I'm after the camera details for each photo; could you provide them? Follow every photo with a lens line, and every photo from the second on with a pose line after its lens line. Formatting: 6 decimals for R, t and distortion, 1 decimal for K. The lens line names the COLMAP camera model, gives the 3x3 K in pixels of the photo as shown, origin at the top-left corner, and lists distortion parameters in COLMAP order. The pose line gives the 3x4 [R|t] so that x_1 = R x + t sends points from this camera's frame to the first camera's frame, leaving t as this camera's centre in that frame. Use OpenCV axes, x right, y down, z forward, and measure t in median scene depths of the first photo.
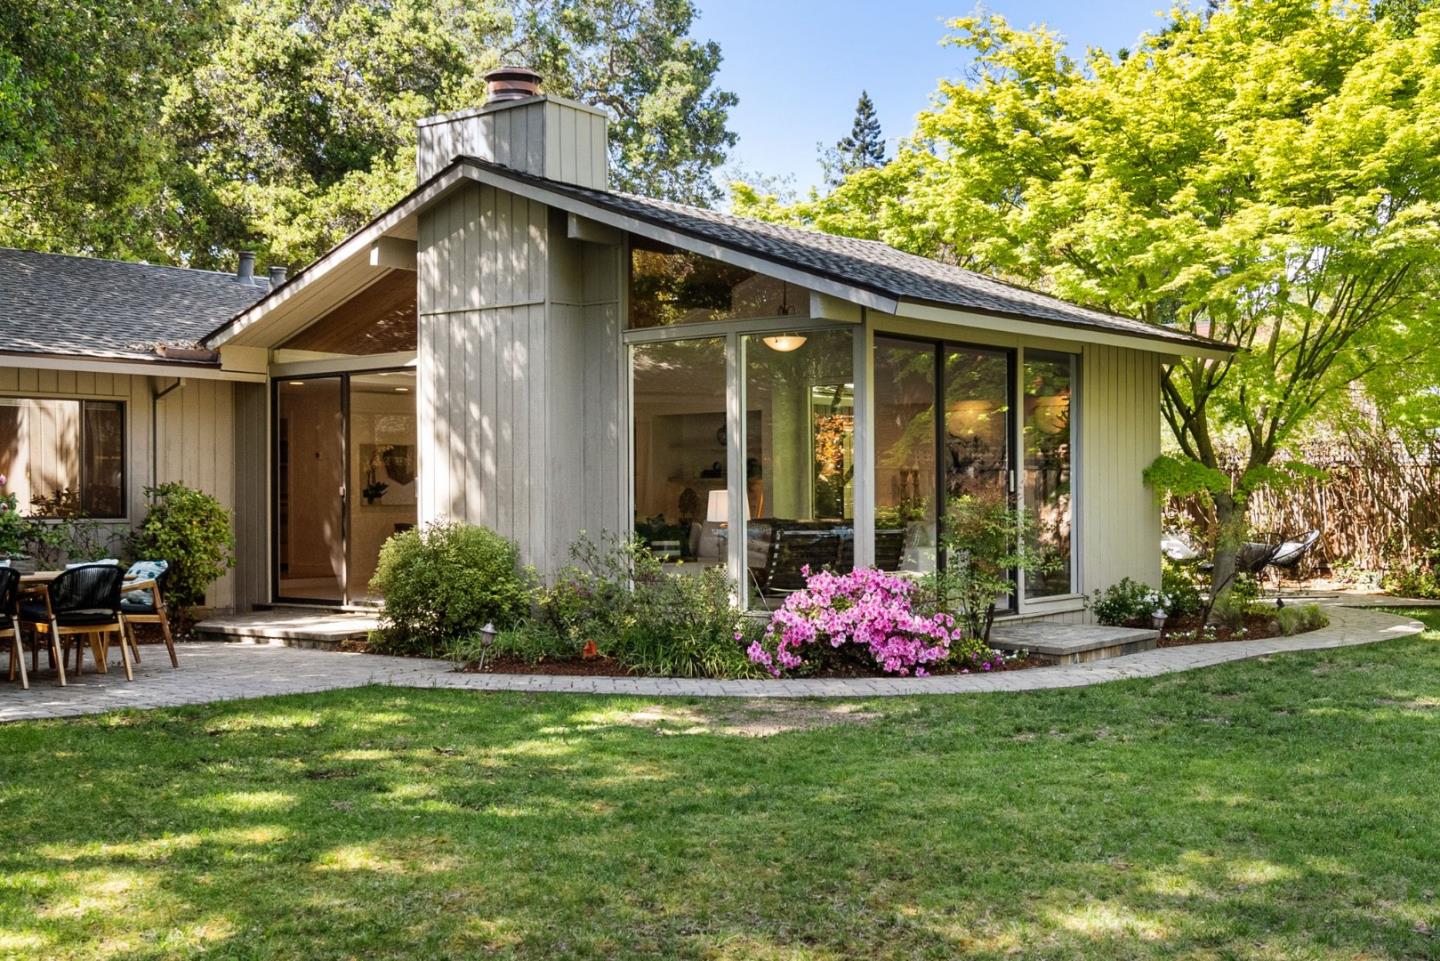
lens RADIAL K [[1686.1, 0, 727.0], [0, 1686.1, 494.5], [0, 0, 1]] dist [-0.002990, 0.000000]
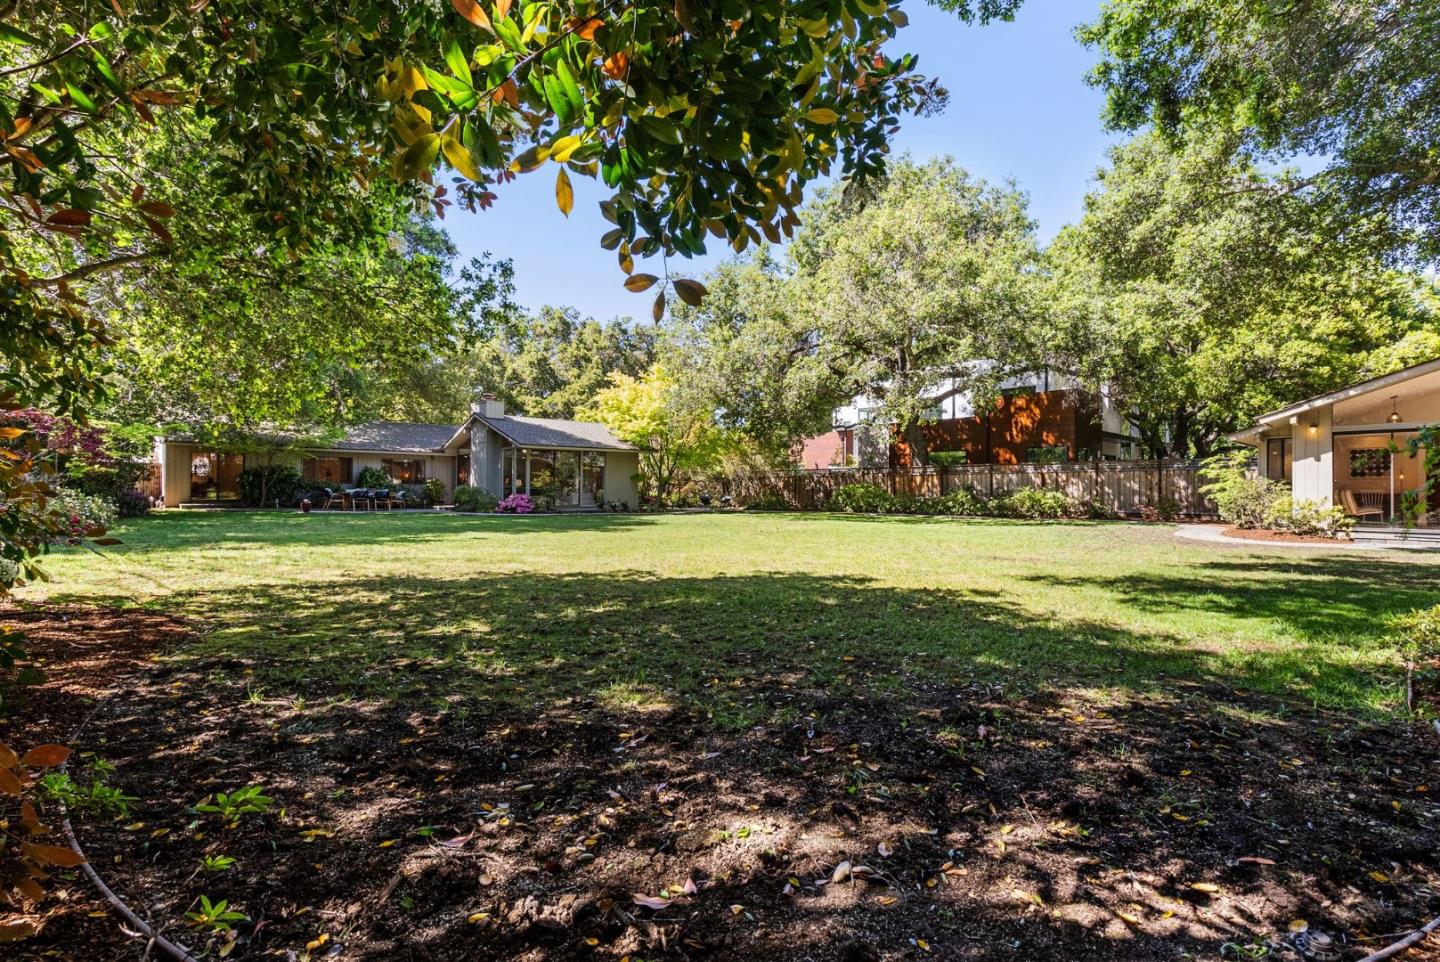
lens RADIAL K [[650.1, 0, 724.2], [0, 650.1, 485.7], [0, 0, 1]] dist [-0.003782, 0.000732]
pose [[0.988999, 0.013120, -0.147337, 0.802992], [-0.012979, 0.999914, 0.001914, 0.003097], [0.147350, 0.000019, 0.989084, -0.744174]]
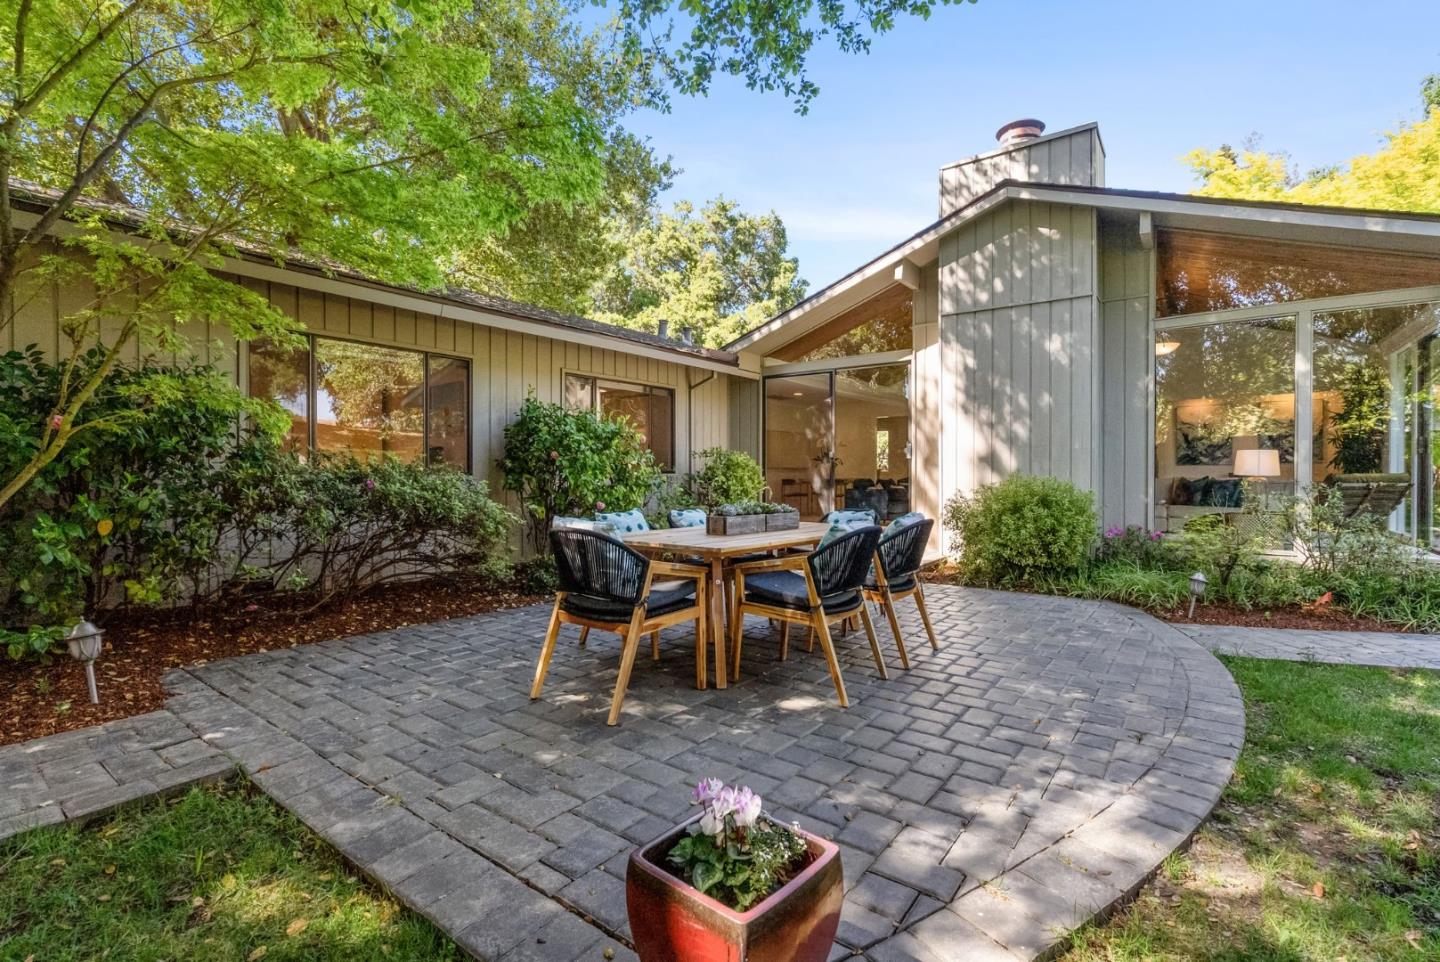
lens RADIAL K [[650.1, 0, 727.0], [0, 650.1, 479.1], [0, 0, 1]] dist [-0.003782, 0.000732]
pose [[0.999556, 0.005295, 0.029319, -0.350852], [-0.005731, 0.999874, 0.014813, 0.011709], [-0.029237, -0.014974, 0.999460, 0.492446]]
